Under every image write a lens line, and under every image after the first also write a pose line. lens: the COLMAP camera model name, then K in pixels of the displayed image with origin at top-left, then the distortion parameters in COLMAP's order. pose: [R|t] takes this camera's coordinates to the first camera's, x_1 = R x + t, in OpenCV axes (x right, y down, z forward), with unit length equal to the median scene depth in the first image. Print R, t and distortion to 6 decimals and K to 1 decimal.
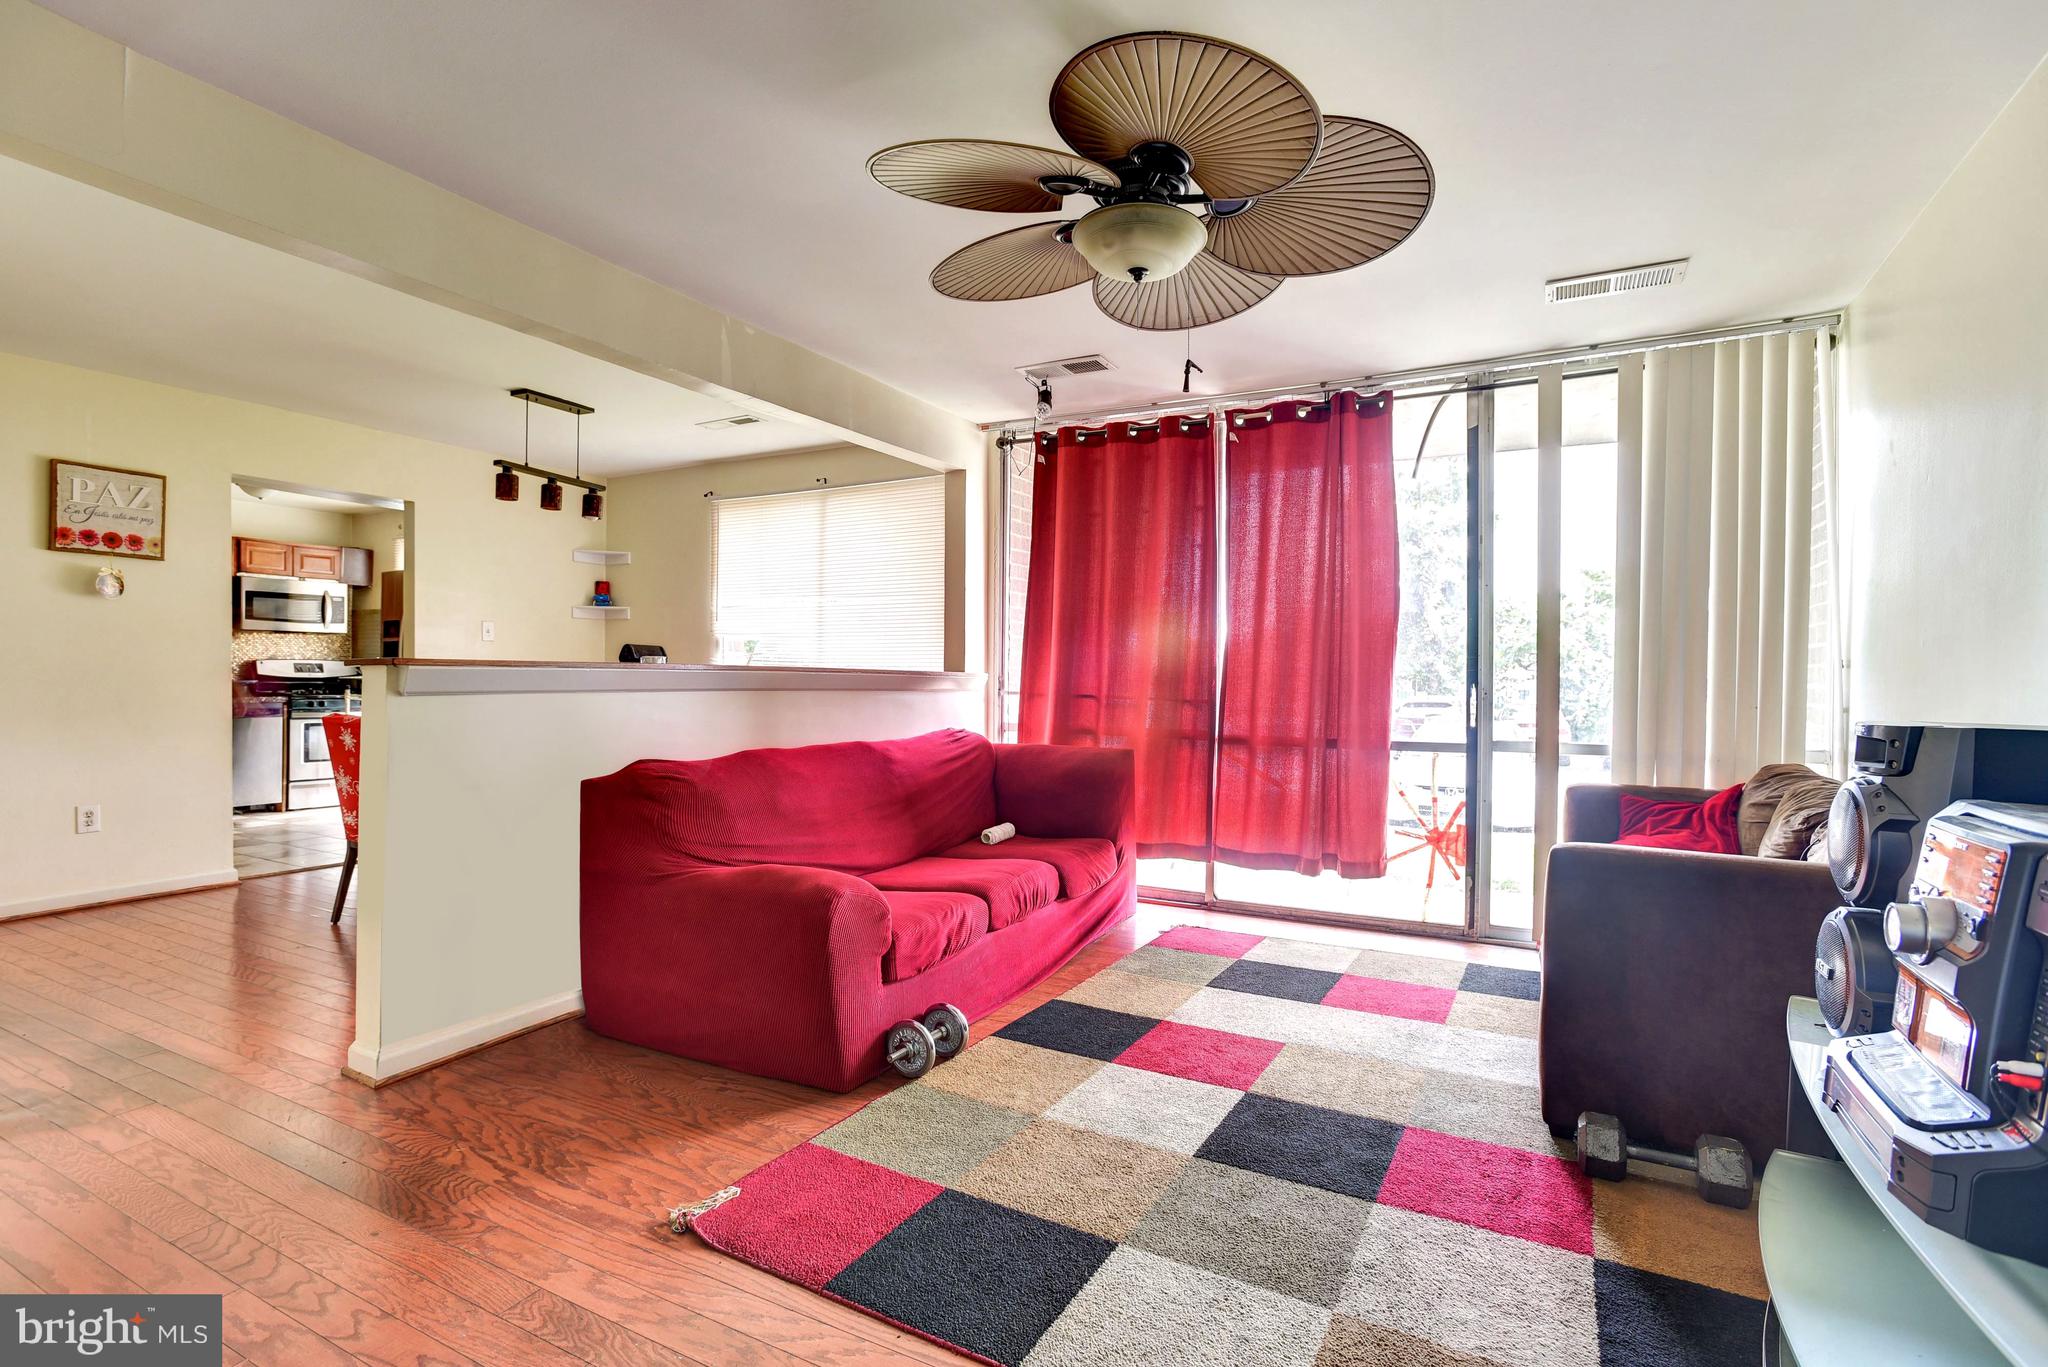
lens RADIAL K [[966.8, 0, 1031.6], [0, 966.8, 683.8], [0, 0, 1]] dist [-0.033437, 0.002005]
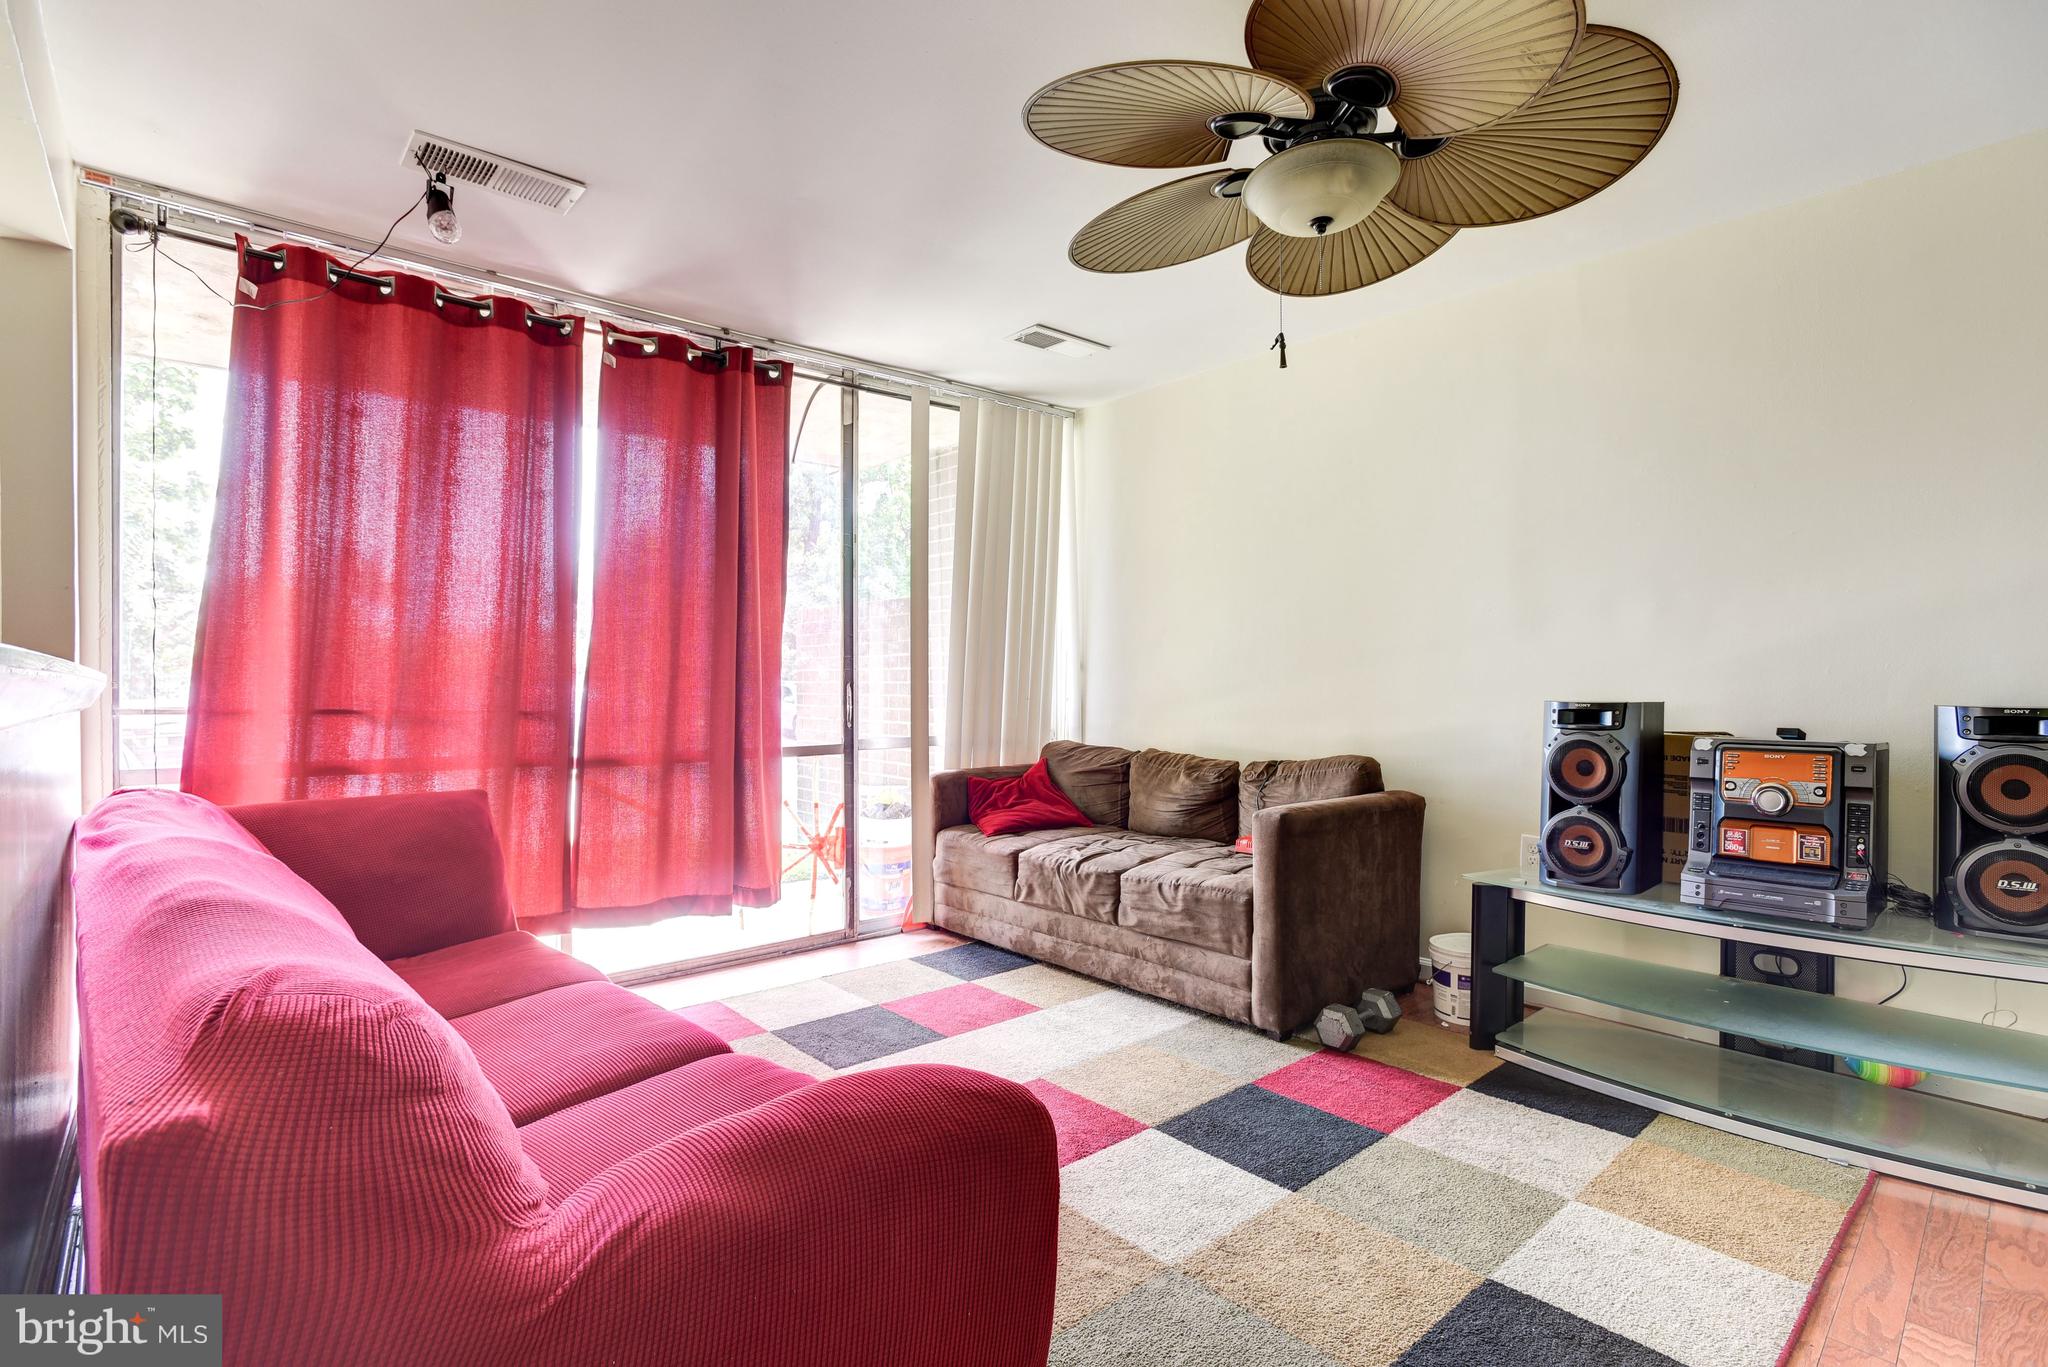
lens RADIAL K [[966.8, 0, 1024.0], [0, 966.8, 680.2], [0, 0, 1]] dist [-0.033437, 0.002005]
pose [[0.350870, -0.009009, 0.936381, -0.414372], [0.010405, 0.999929, 0.005722, -0.006969], [-0.936366, 0.007736, 0.350939, 0.480971]]
